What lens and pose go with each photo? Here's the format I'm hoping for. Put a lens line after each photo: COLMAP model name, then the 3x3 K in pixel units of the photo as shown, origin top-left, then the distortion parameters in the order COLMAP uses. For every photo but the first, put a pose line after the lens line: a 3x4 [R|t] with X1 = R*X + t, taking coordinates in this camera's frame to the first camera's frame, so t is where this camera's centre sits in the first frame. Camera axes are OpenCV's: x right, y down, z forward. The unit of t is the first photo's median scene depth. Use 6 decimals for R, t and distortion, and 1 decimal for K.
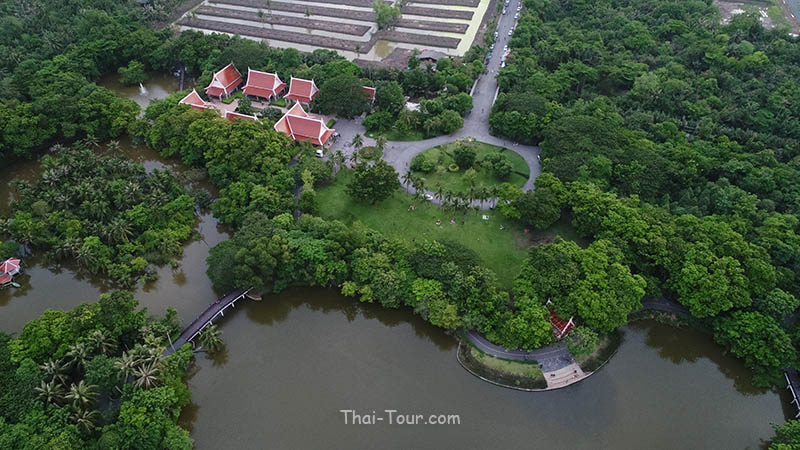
lens RADIAL K [[536.1, 0, 400.3], [0, 536.1, 228.0], [0, 0, 1]] dist [0.001508, 0.000521]
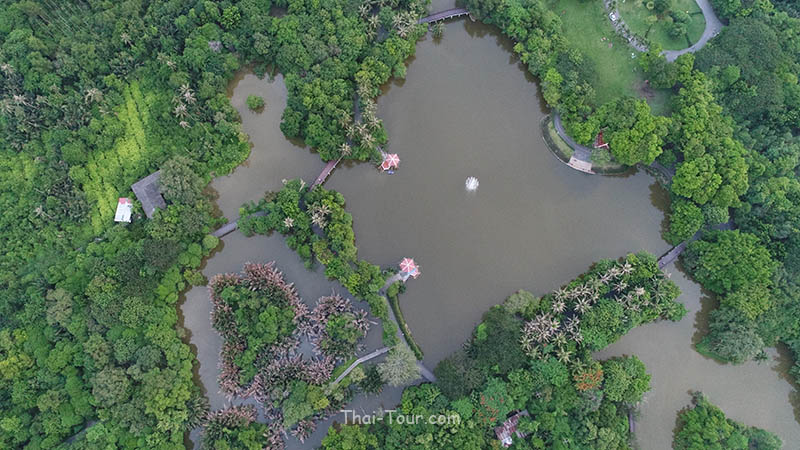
lens RADIAL K [[536.1, 0, 404.3], [0, 536.1, 224.9], [0, 0, 1]] dist [0.001508, 0.000521]
pose [[0.763720, 0.633946, -0.121839, 0.202081], [-0.448266, 0.656606, 0.606569, -0.414374], [0.464532, -0.408632, 0.785640, -0.760415]]
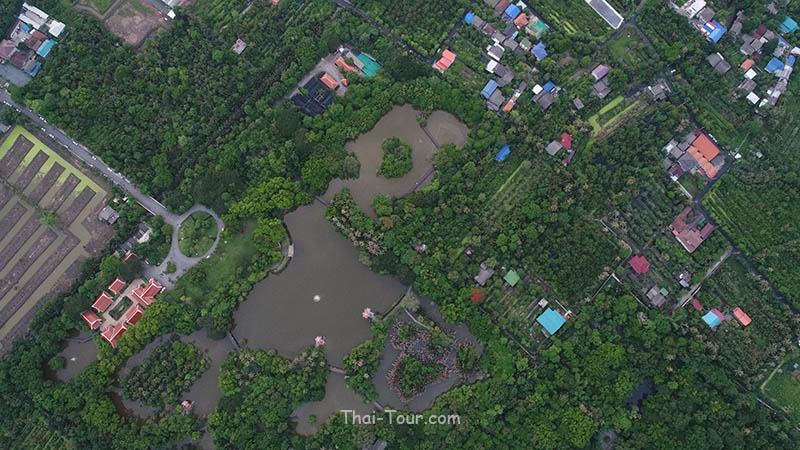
lens RADIAL K [[536.1, 0, 397.1], [0, 536.1, 222.7], [0, 0, 1]] dist [0.001508, 0.000521]
pose [[0.346425, -0.926624, 0.146143, 0.200625], [0.644021, 0.348203, 0.681169, -1.810050], [-0.682075, -0.141855, 0.717391, -2.083174]]
